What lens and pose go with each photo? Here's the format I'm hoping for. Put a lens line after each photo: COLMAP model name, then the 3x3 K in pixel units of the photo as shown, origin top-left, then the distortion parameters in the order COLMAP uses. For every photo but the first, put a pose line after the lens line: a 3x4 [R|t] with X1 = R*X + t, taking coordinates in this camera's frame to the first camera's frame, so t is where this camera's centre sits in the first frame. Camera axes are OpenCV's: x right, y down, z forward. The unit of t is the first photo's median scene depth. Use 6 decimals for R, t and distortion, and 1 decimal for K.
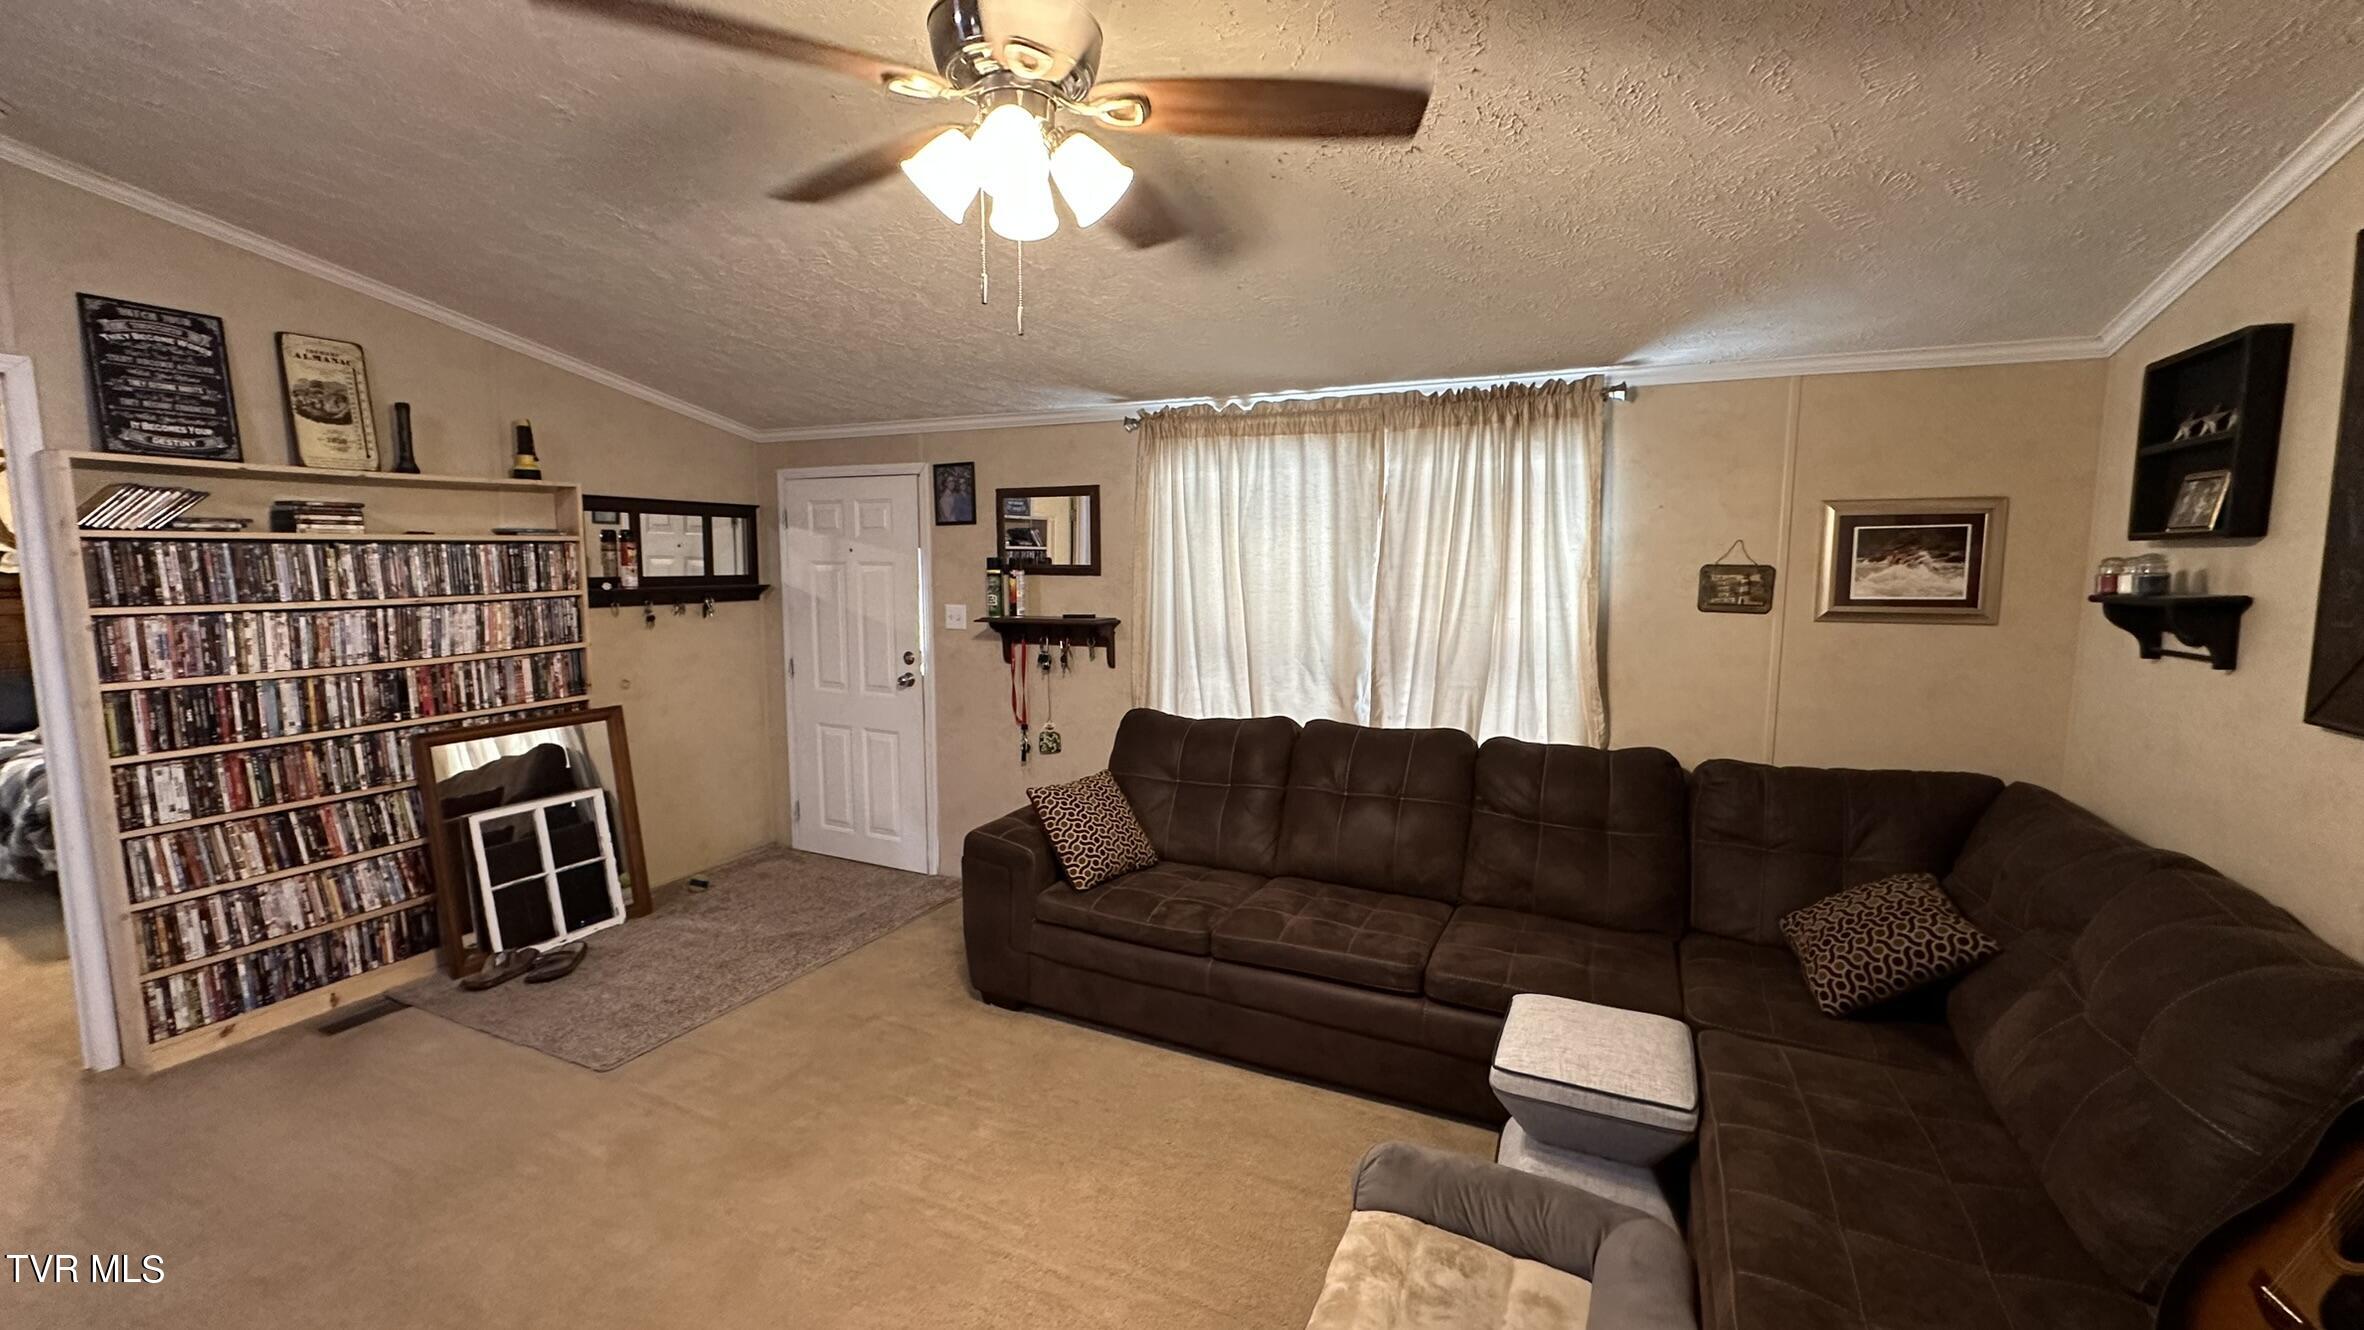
lens RADIAL K [[935.2, 0, 1183.7], [0, 935.2, 661.8], [0, 0, 1]] dist [0.000270, -0.000108]
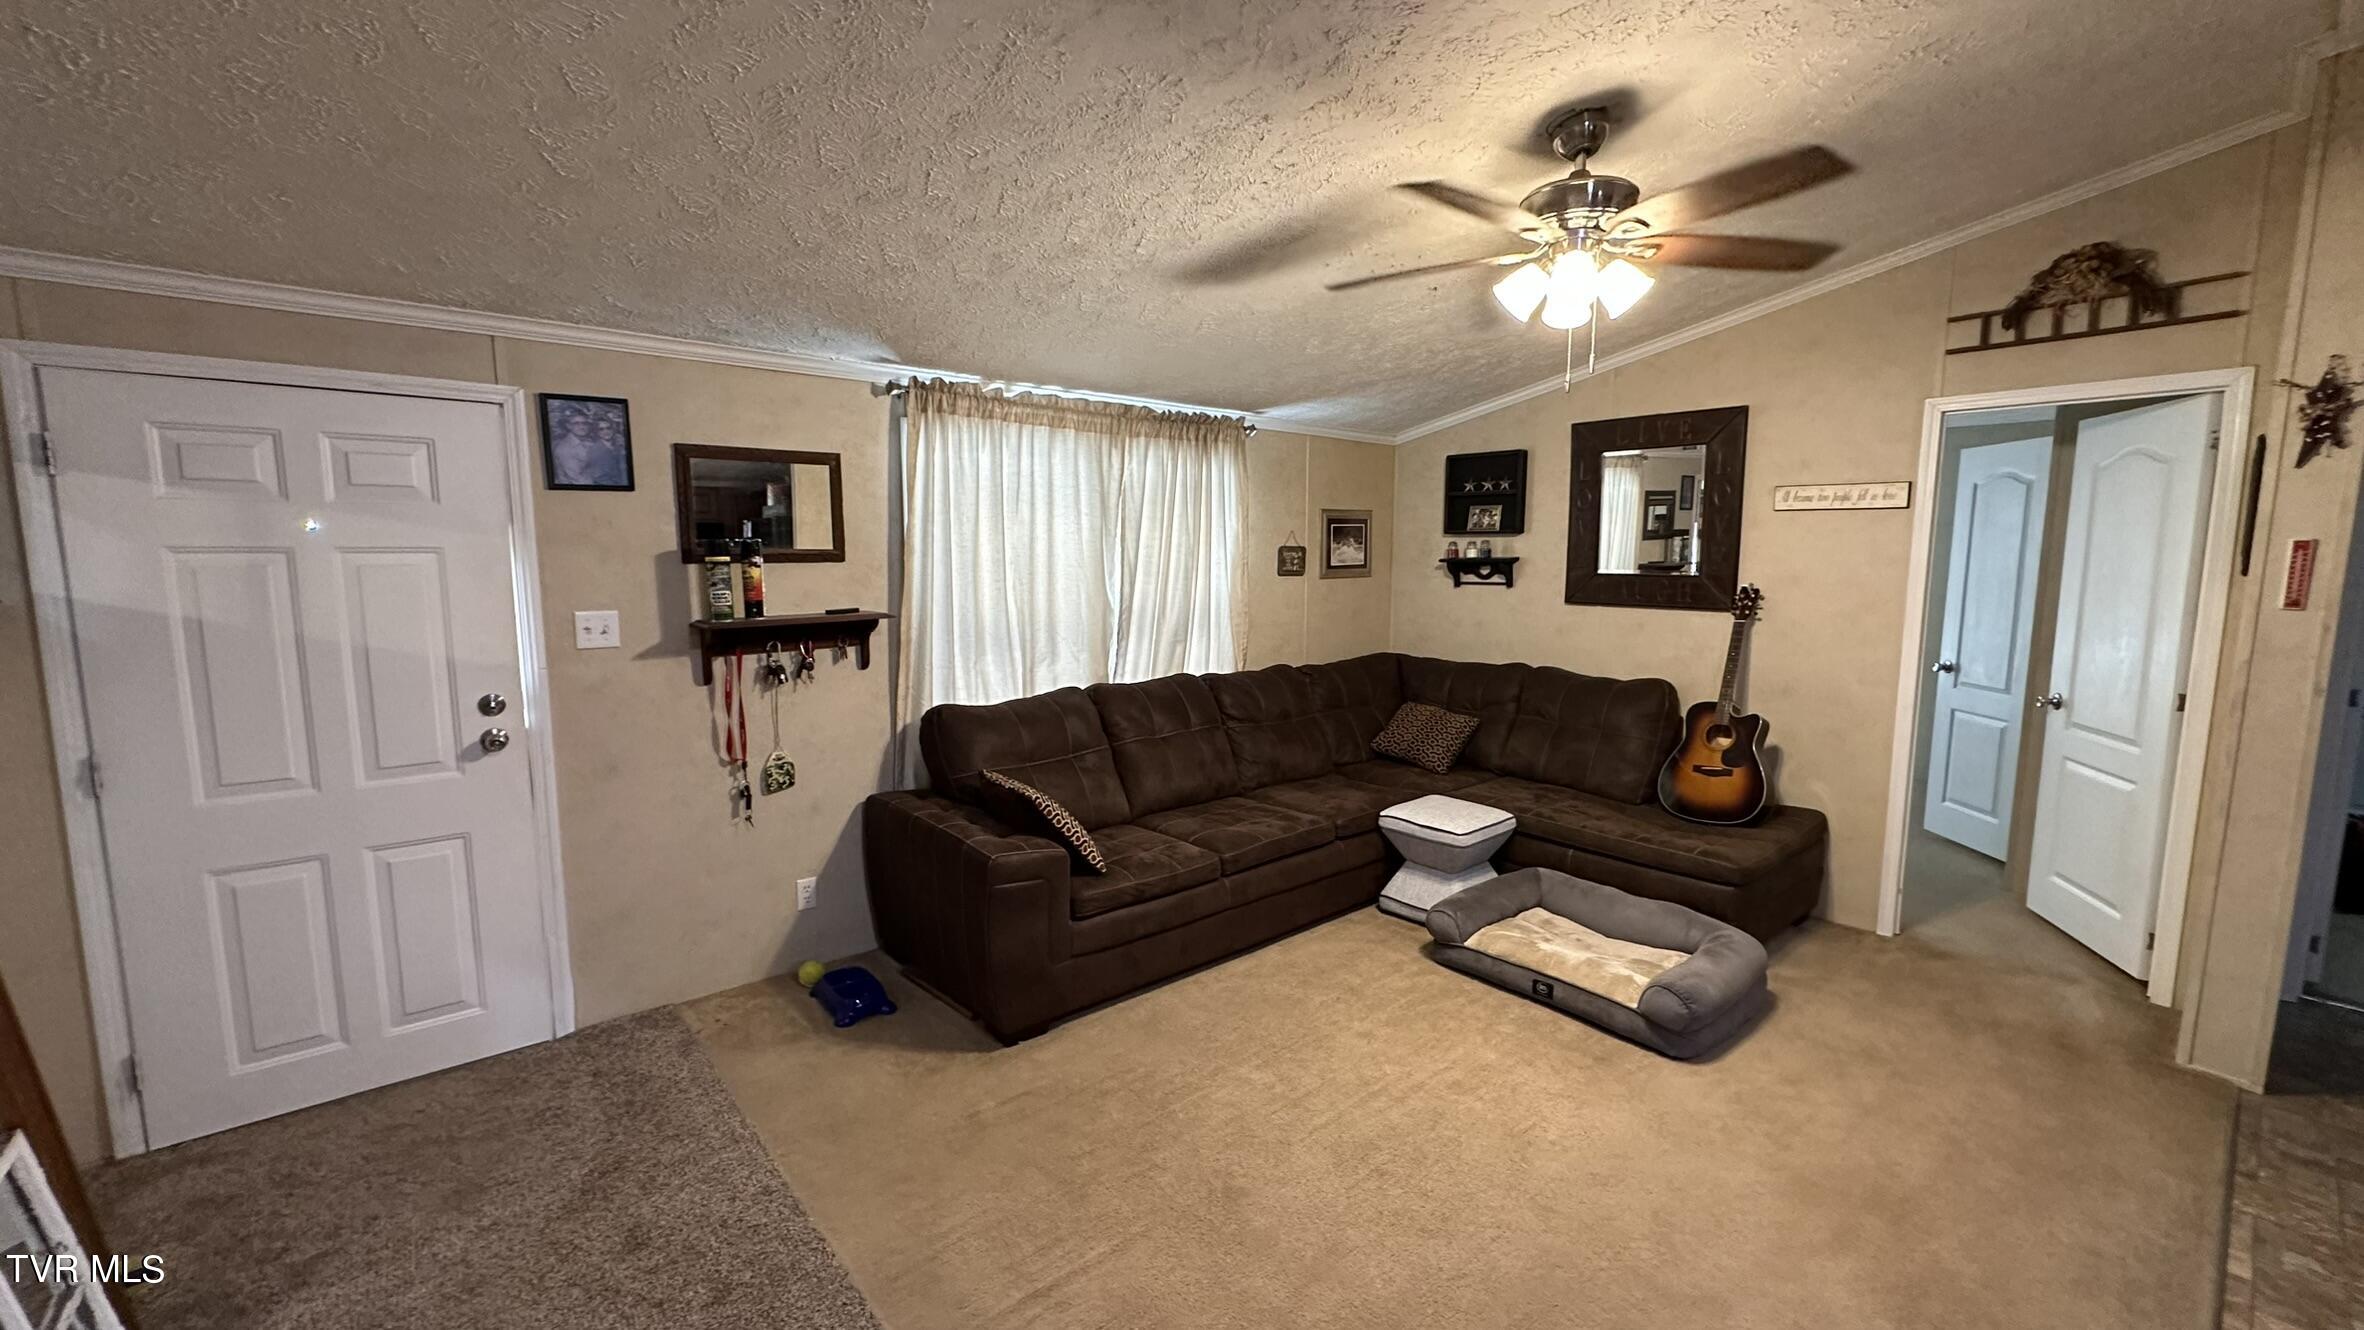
lens RADIAL K [[928.4, 0, 1182.0], [0, 928.4, 665.0], [0, 0, 1]] dist [0.000520, -0.000005]
pose [[0.410030, -0.116855, 0.904555, -0.836605], [0.103085, 0.991341, 0.081338, -0.042332], [-0.906228, 0.059895, 0.418526, 0.435193]]
